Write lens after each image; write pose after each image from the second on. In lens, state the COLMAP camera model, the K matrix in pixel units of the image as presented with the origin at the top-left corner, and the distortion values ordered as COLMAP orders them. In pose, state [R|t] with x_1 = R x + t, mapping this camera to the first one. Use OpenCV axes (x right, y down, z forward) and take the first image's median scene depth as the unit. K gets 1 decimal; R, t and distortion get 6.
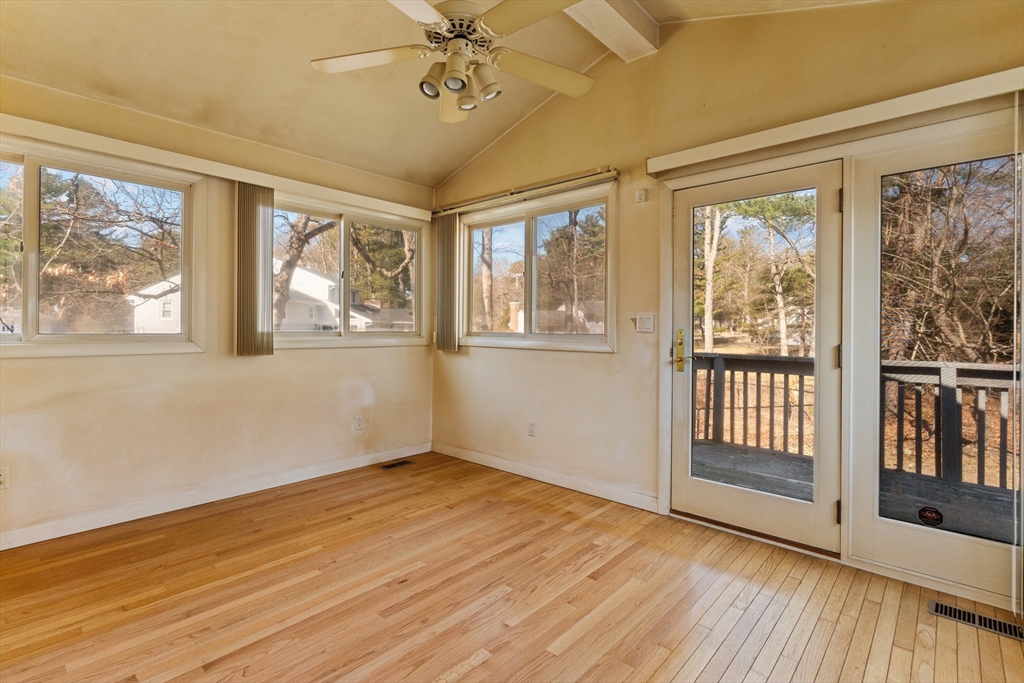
lens RADIAL K [[488.5, 0, 510.6], [0, 488.5, 331.6], [0, 0, 1]] dist [0.005989, -0.000670]
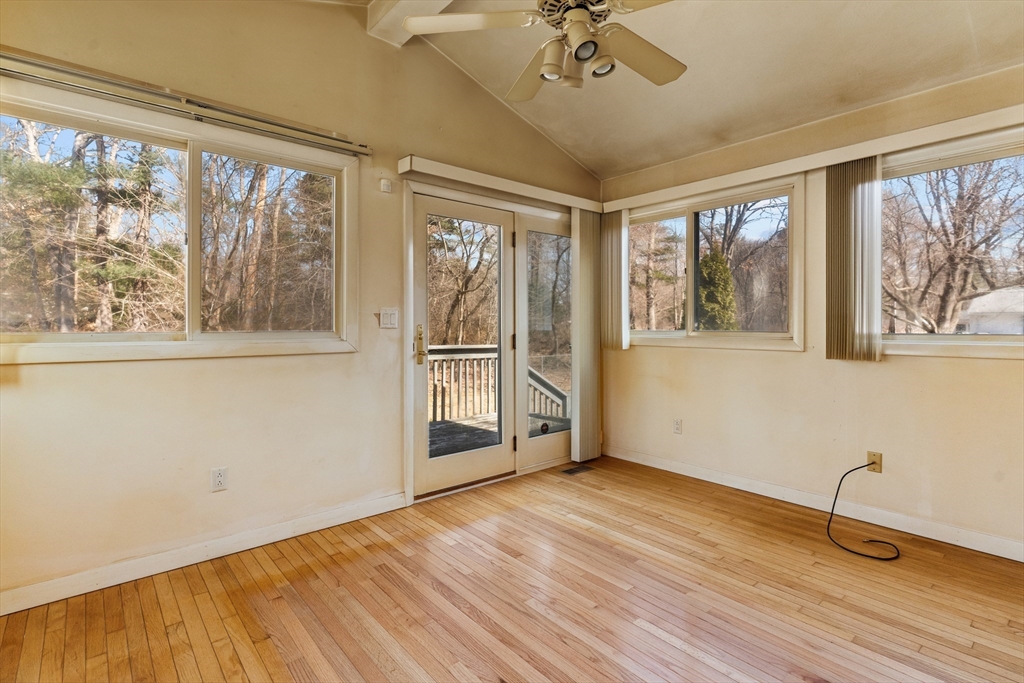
lens RADIAL K [[488.5, 0, 505.5], [0, 488.5, 327.1], [0, 0, 1]] dist [0.005989, -0.000670]
pose [[0.132206, -0.012545, 0.991143, -0.688105], [0.008780, 0.999896, 0.011484, -0.010383], [-0.991183, 0.007184, 0.132303, 0.674715]]
